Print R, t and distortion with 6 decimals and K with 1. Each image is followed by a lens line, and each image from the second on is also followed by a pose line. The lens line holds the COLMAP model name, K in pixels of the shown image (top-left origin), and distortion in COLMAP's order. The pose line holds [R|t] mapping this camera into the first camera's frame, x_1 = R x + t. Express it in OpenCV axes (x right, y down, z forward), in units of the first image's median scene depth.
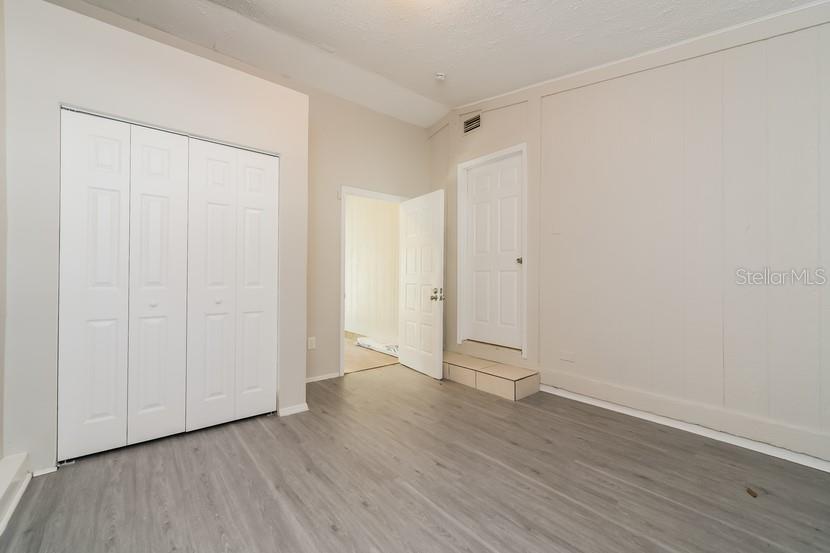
lens RADIAL K [[341.7, 0, 414.3], [0, 341.7, 276.2], [0, 0, 1]] dist [0.000109, 0.000357]
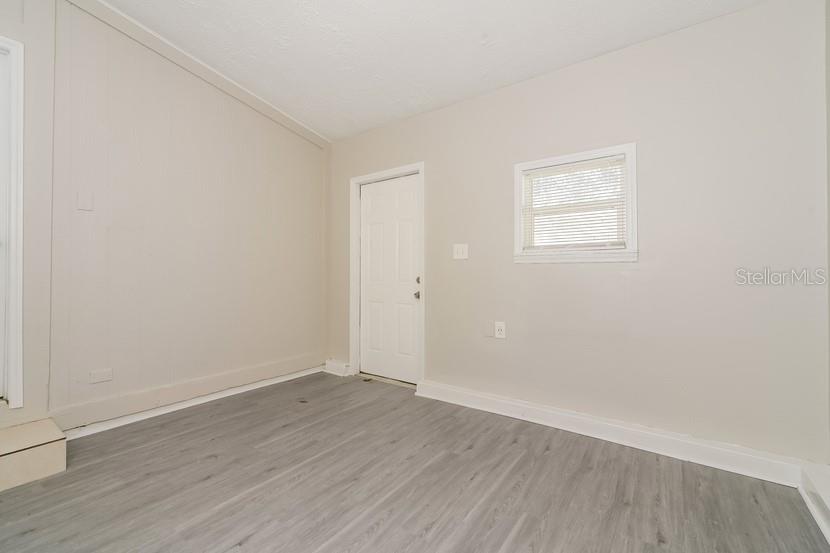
lens RADIAL K [[341.7, 0, 414.3], [0, 341.7, 276.2], [0, 0, 1]] dist [0.000109, 0.000357]
pose [[-0.229642, -0.014397, 0.973169, -0.614396], [-0.004193, 0.999896, 0.013803, 0.022489], [-0.973266, -0.000911, -0.229678, 0.791291]]
